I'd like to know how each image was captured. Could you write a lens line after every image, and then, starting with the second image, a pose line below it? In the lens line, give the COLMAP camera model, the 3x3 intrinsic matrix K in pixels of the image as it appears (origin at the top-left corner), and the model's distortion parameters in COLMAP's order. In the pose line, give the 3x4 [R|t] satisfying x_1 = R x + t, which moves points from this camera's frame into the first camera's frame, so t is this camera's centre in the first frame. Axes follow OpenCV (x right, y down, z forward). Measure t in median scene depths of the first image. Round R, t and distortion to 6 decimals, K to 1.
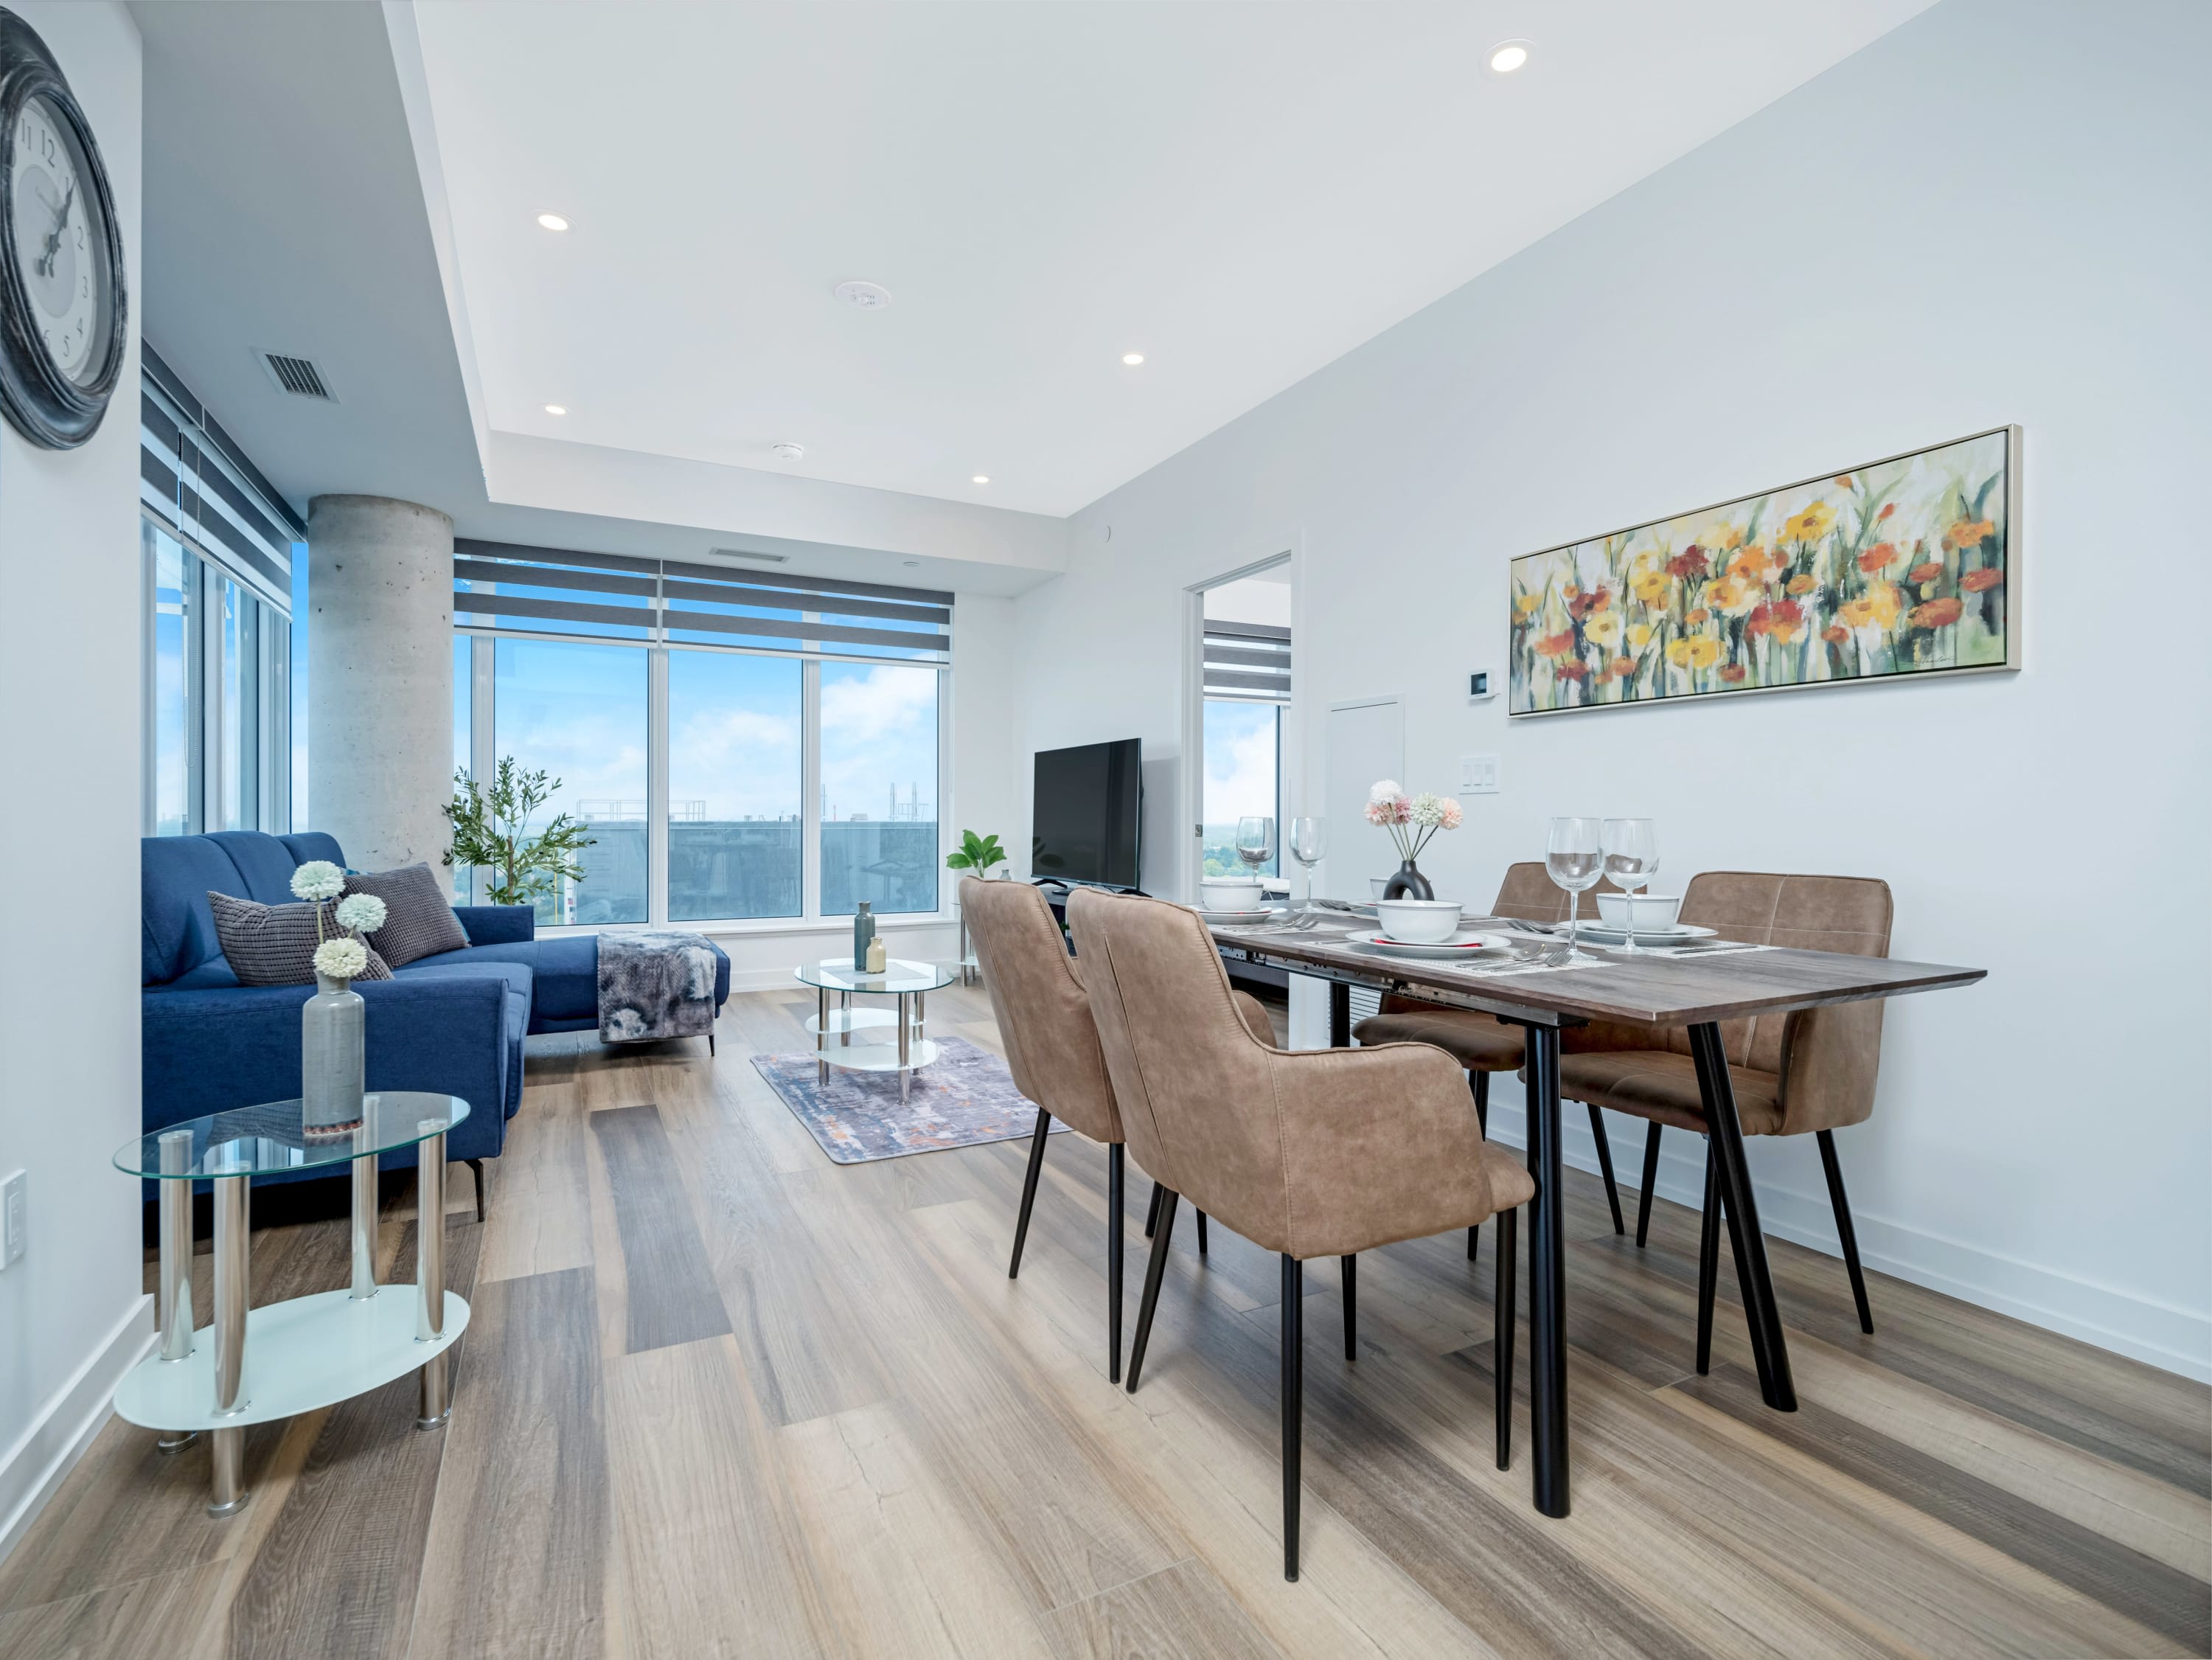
lens RADIAL K [[1065.0, 0, 1112.6], [0, 1065.0, 814.3], [0, 0, 1]] dist [-0.026083, 0.000992]
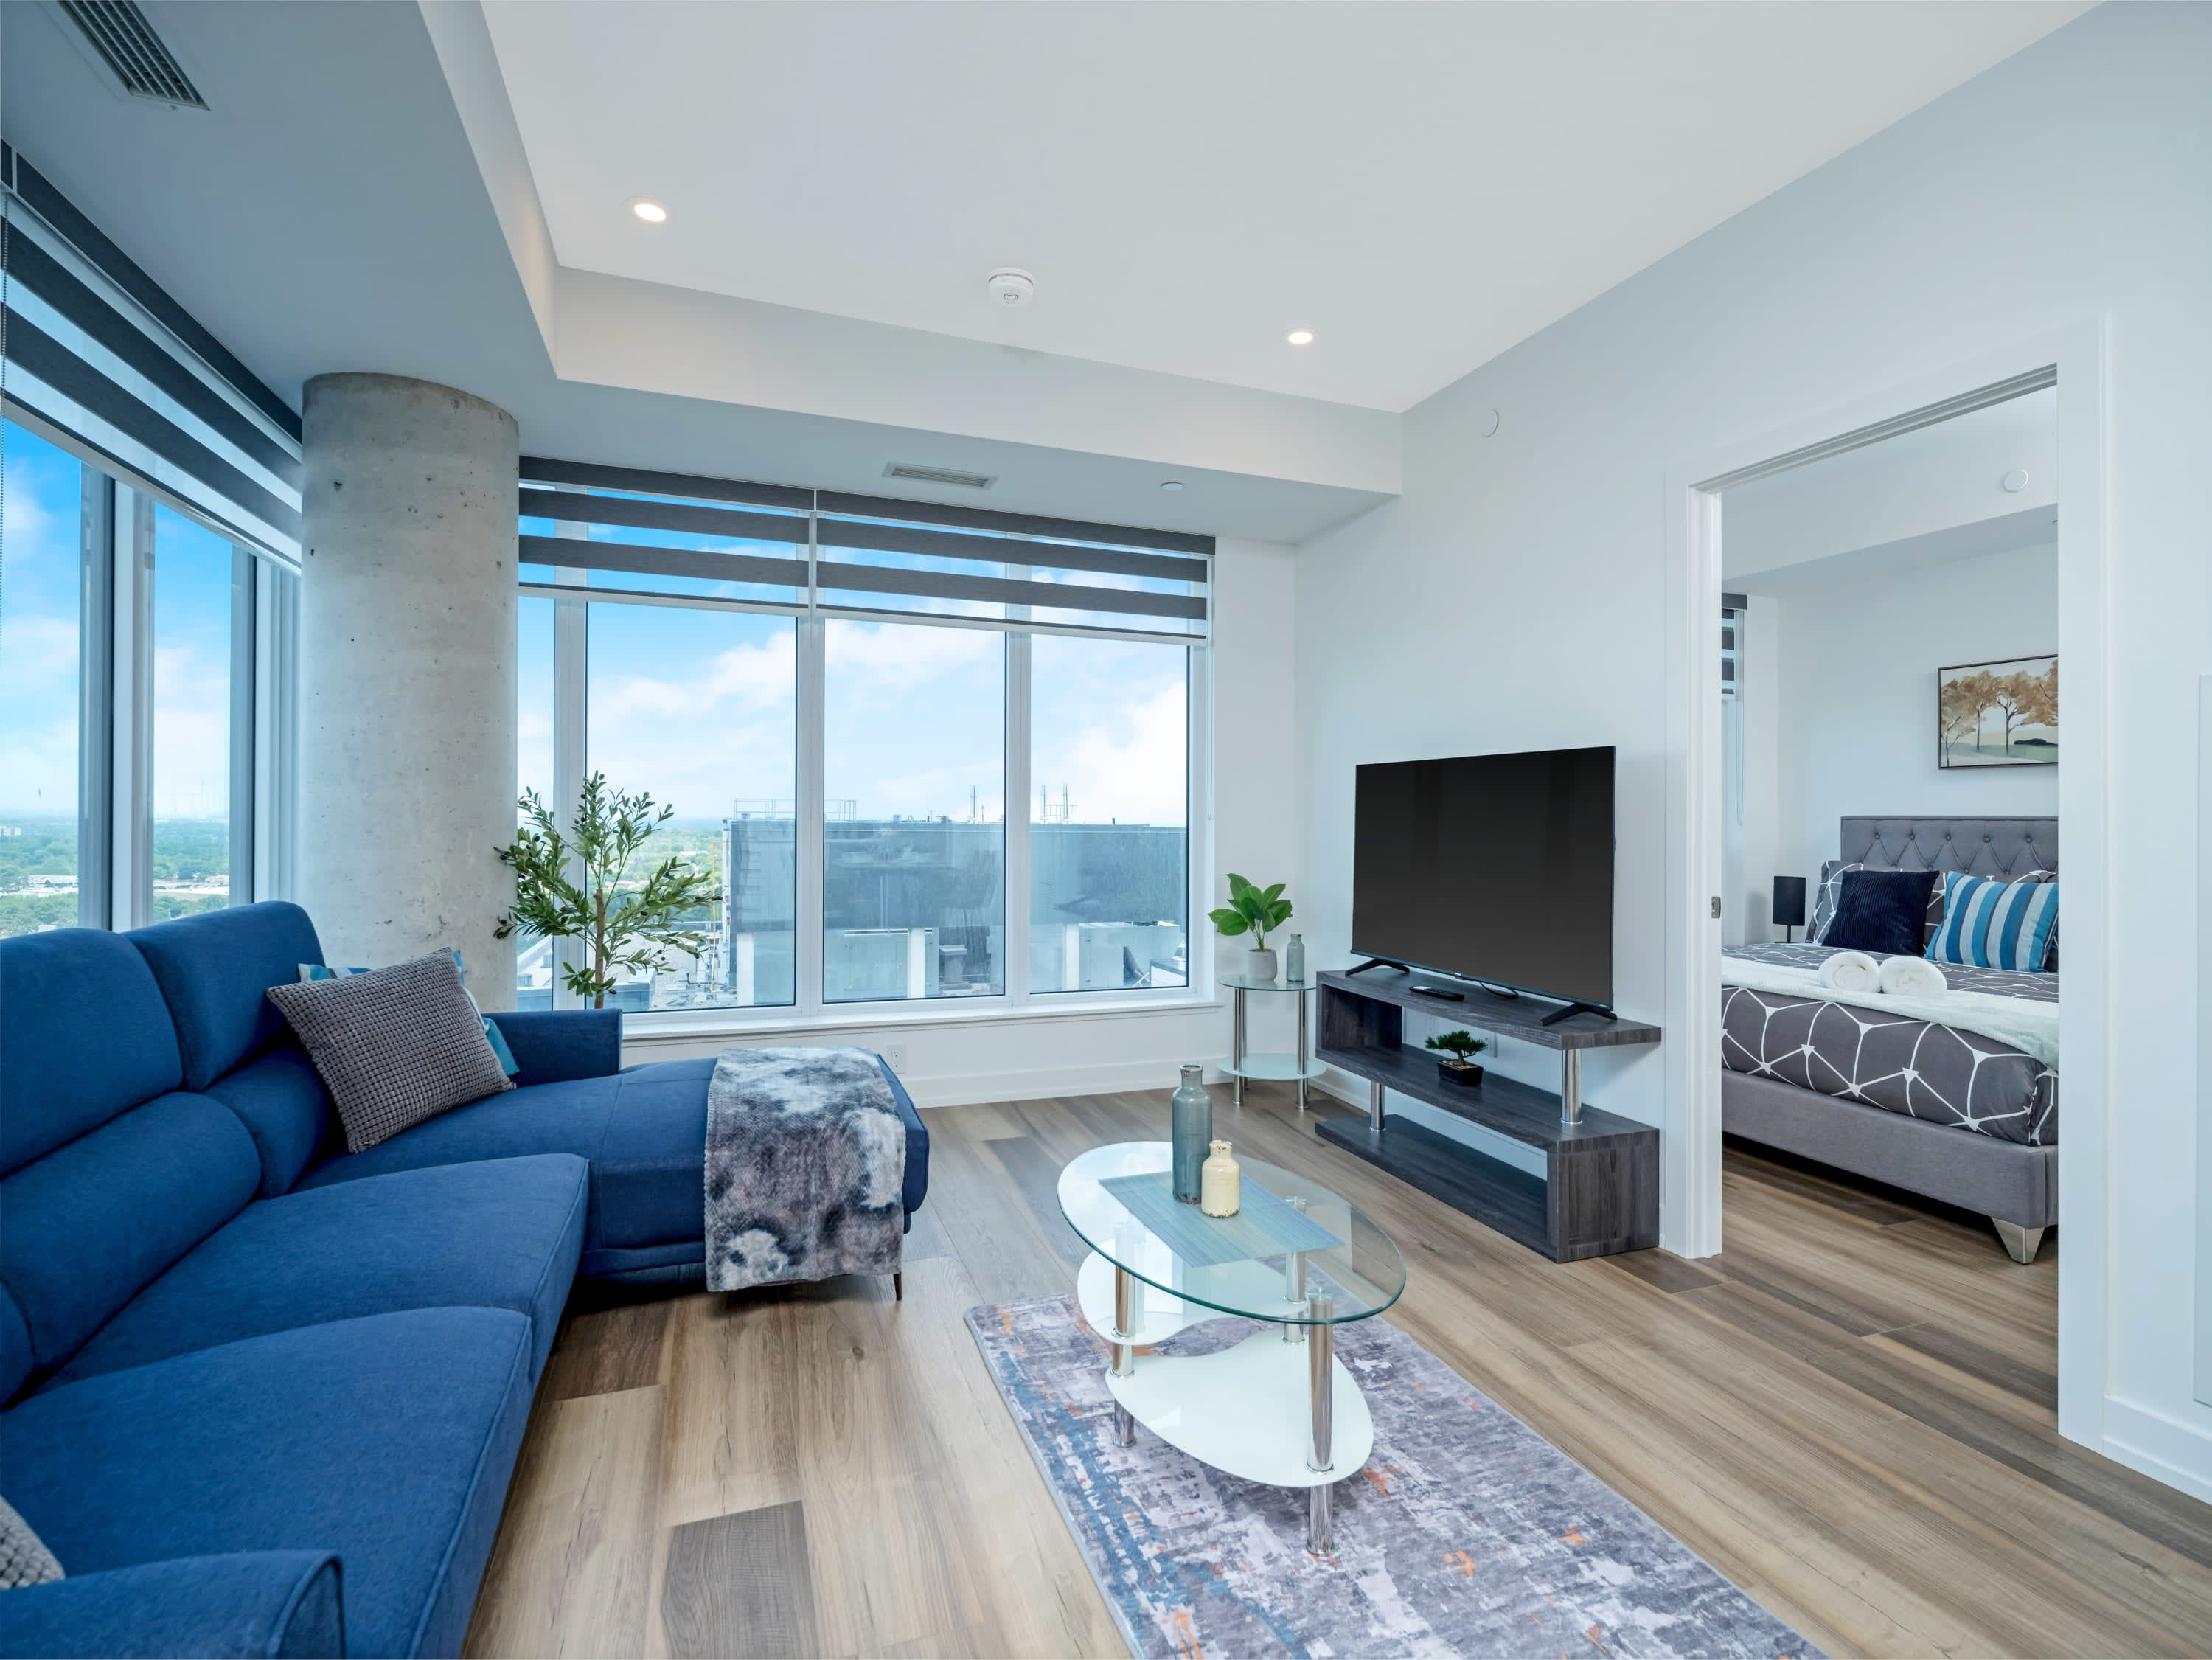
lens RADIAL K [[1065.0, 0, 1112.6], [0, 1065.0, 814.3], [0, 0, 1]] dist [-0.026083, 0.000992]
pose [[0.991722, 0.005555, -0.128287, -0.169805], [-0.005372, 0.999984, 0.001775, -0.033667], [0.128295, -0.001071, 0.991735, 0.398740]]
